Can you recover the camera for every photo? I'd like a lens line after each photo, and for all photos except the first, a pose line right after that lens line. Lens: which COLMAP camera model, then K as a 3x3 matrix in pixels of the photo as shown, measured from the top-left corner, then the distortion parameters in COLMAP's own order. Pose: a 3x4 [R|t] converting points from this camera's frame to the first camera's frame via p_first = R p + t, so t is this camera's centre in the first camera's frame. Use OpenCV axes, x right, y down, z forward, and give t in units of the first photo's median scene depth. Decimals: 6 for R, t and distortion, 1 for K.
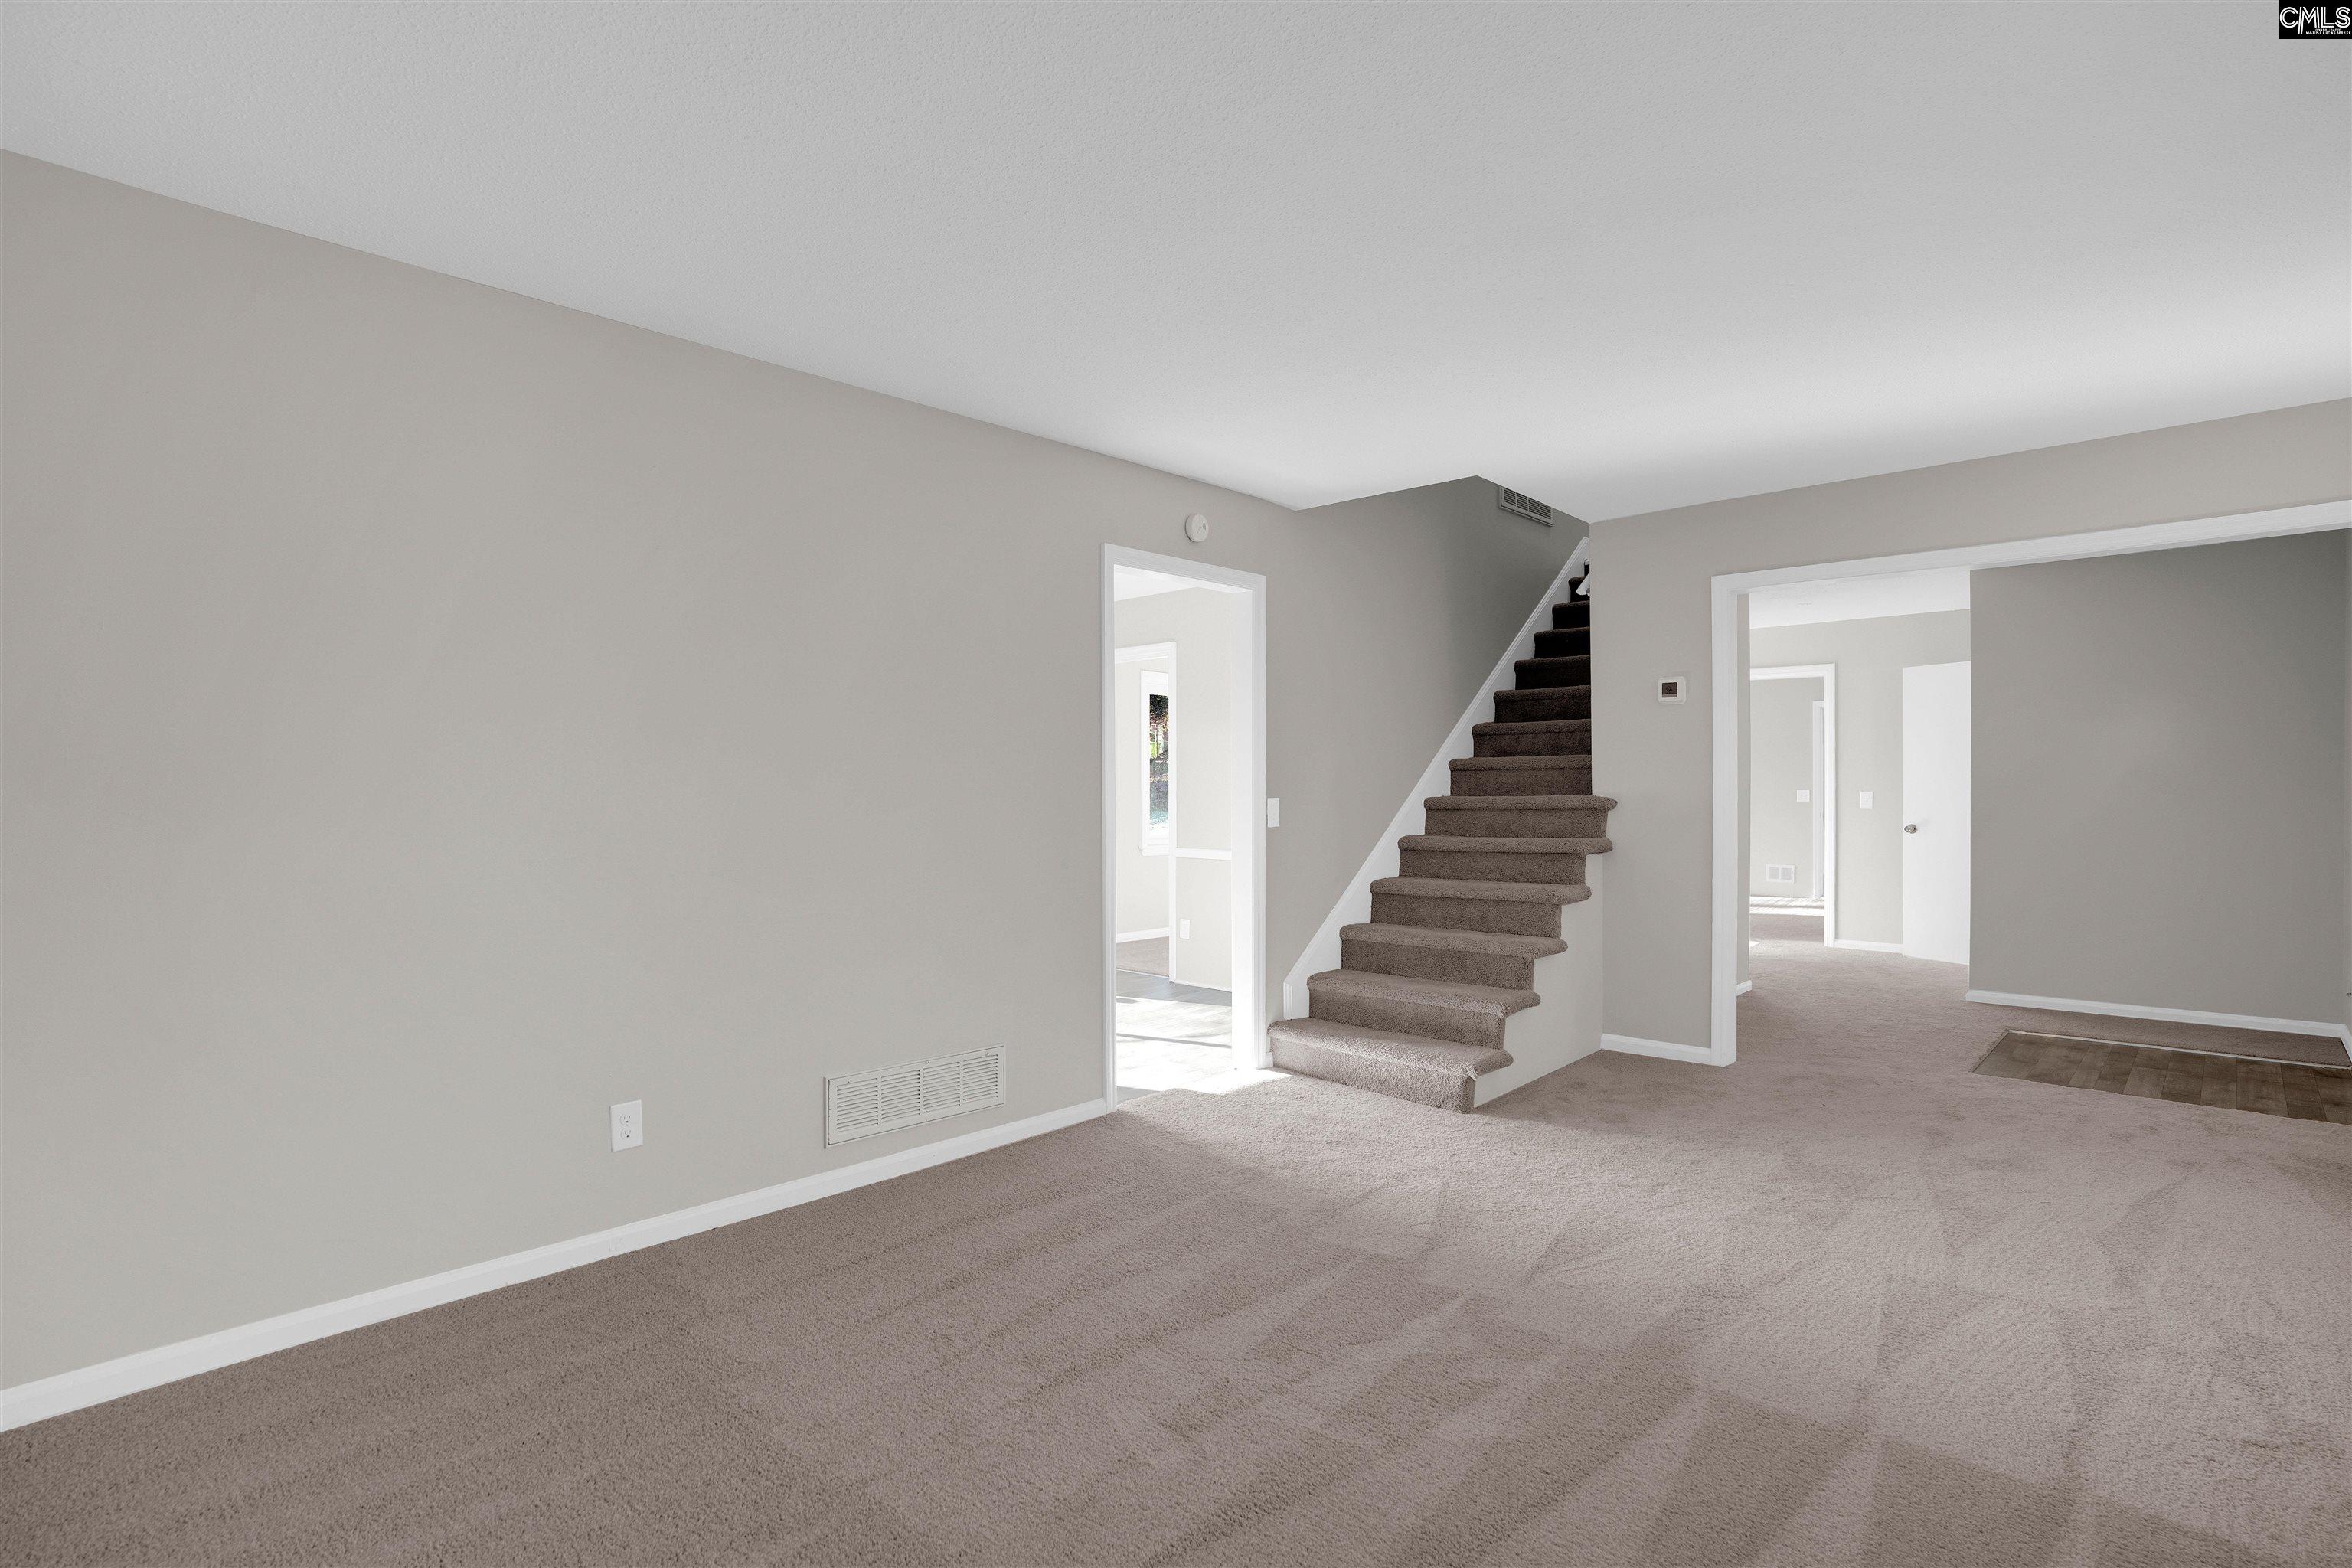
lens RADIAL K [[1148.4, 0, 1168.9], [0, 1148.4, 778.5], [0, 0, 1]] dist [-0.071223, 0.029110]
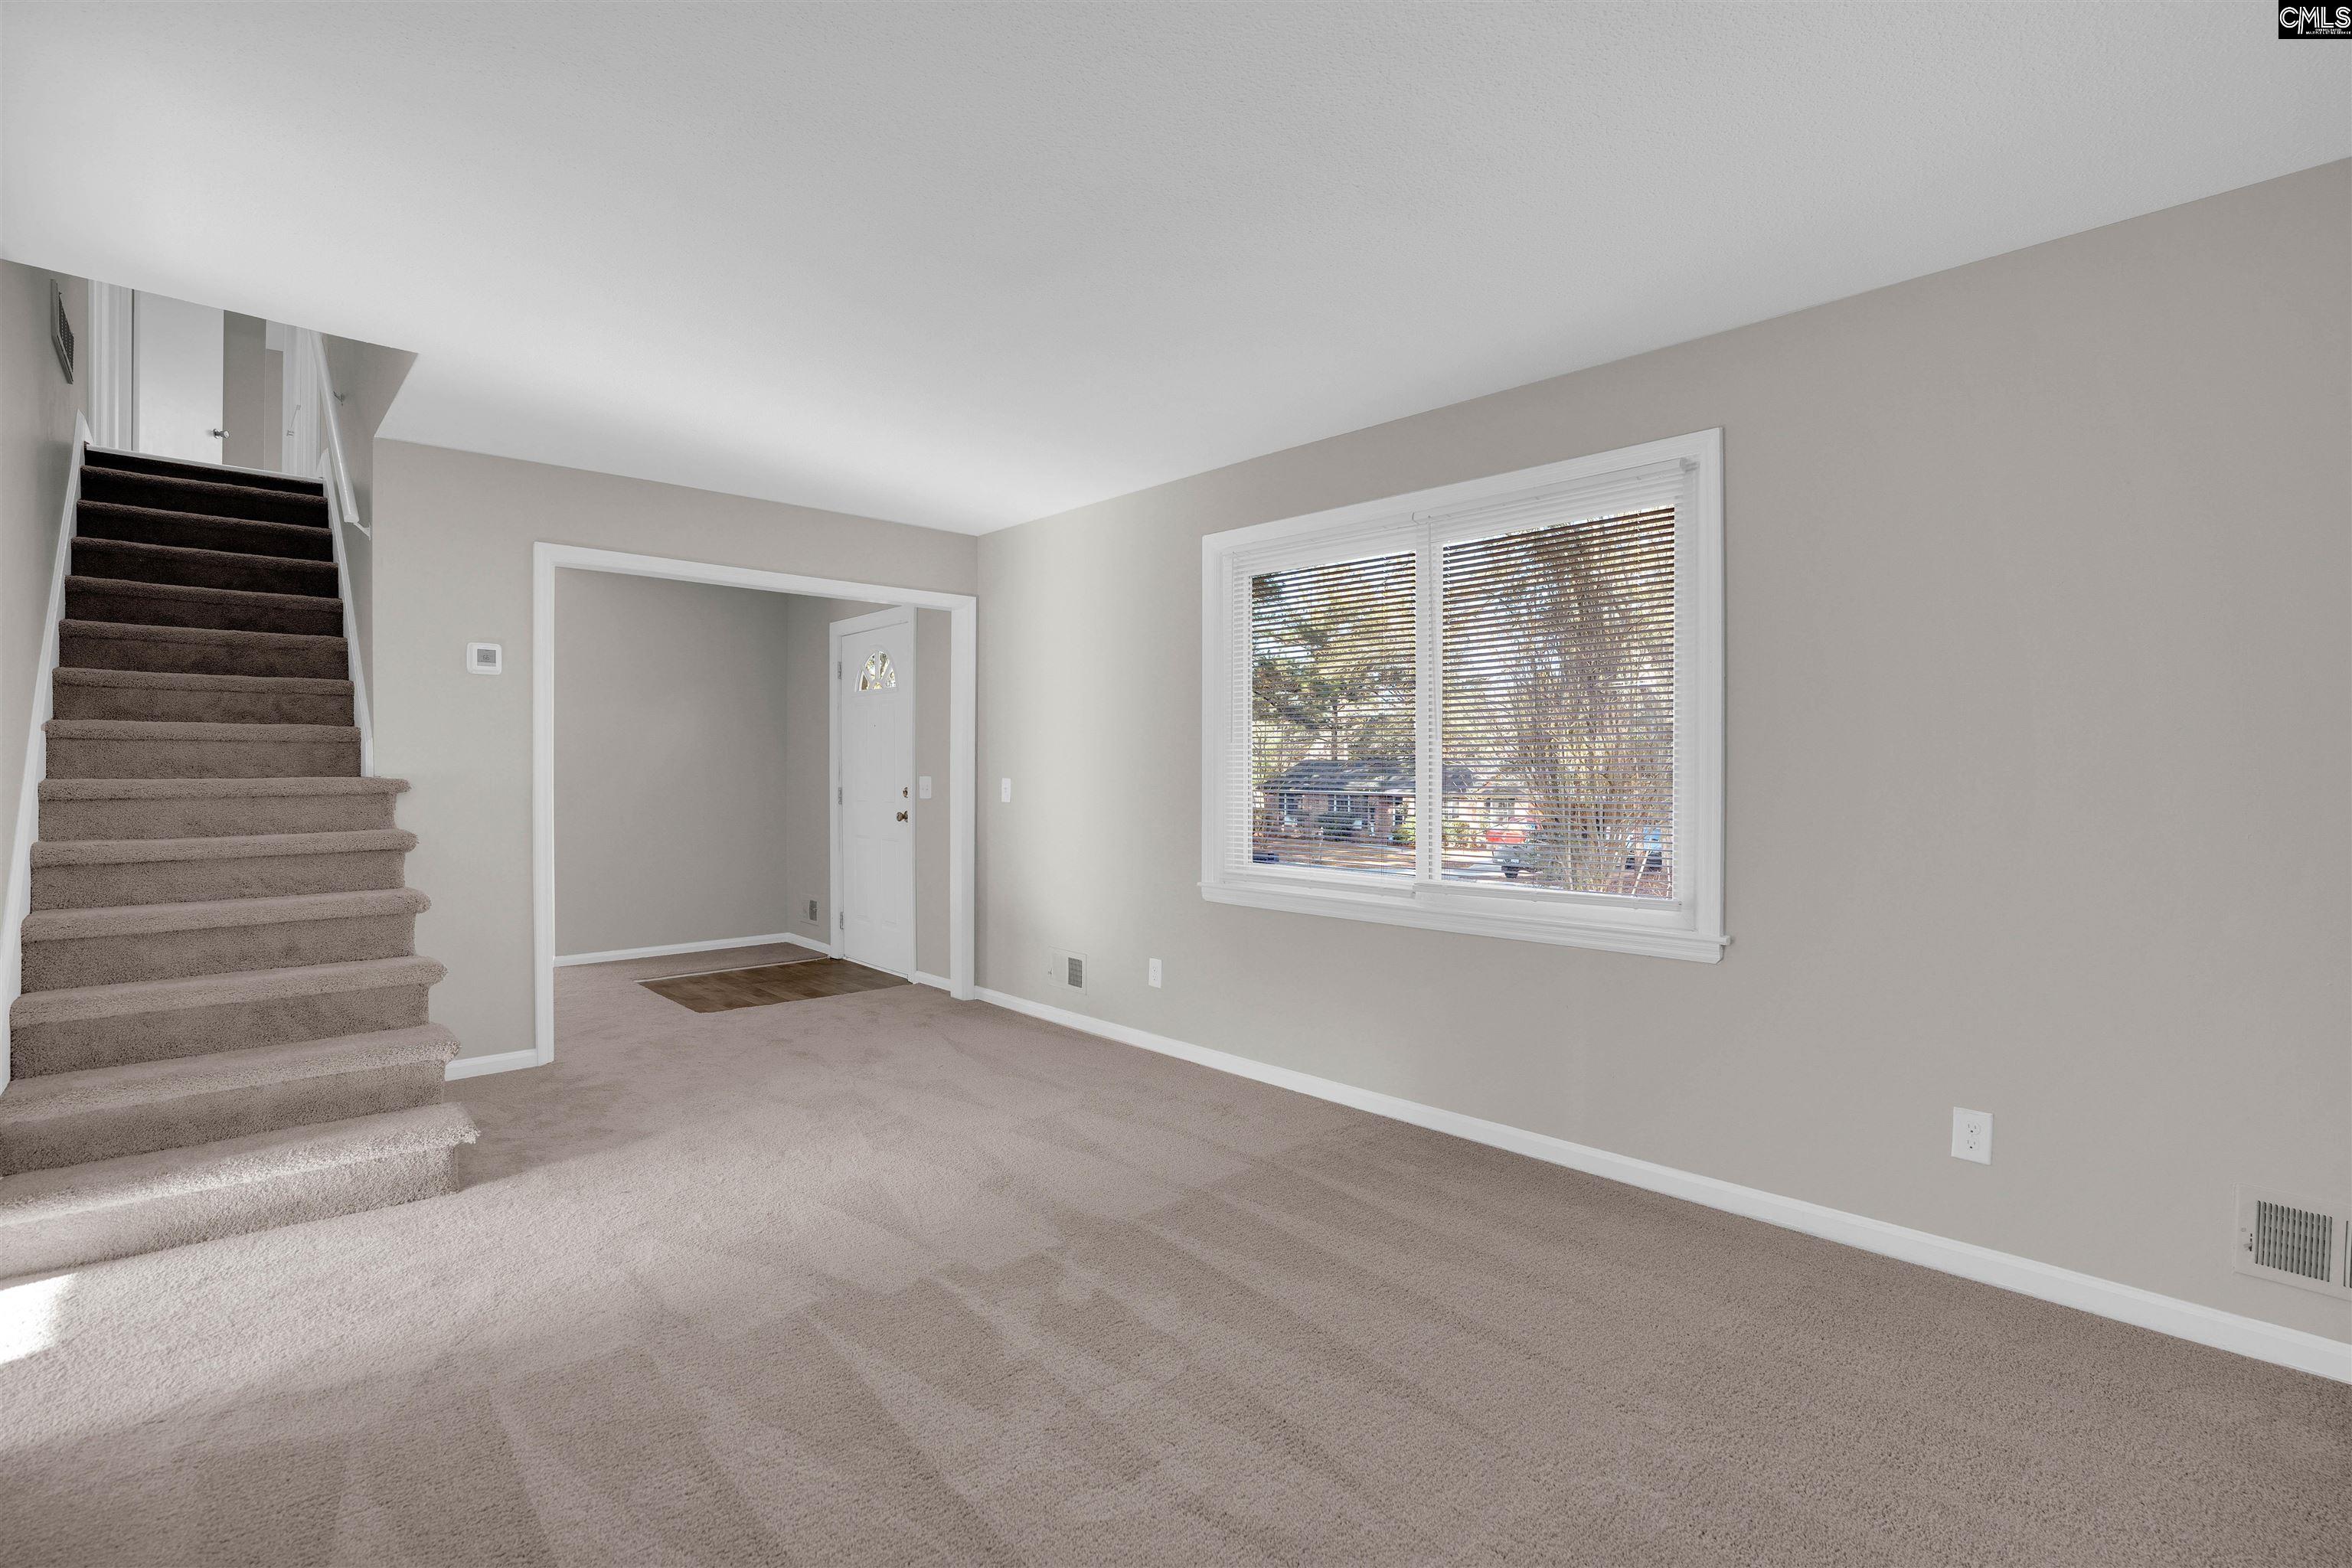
lens RADIAL K [[1137.6, 0, 1169.8], [0, 1137.6, 746.1], [0, 0, 1]] dist [-0.060969, 0.028239]
pose [[0.034190, 0.023622, 0.999136, -0.473949], [-0.011665, 0.999662, -0.023235, 0.005835], [-0.999347, -0.010861, 0.034454, 0.494414]]
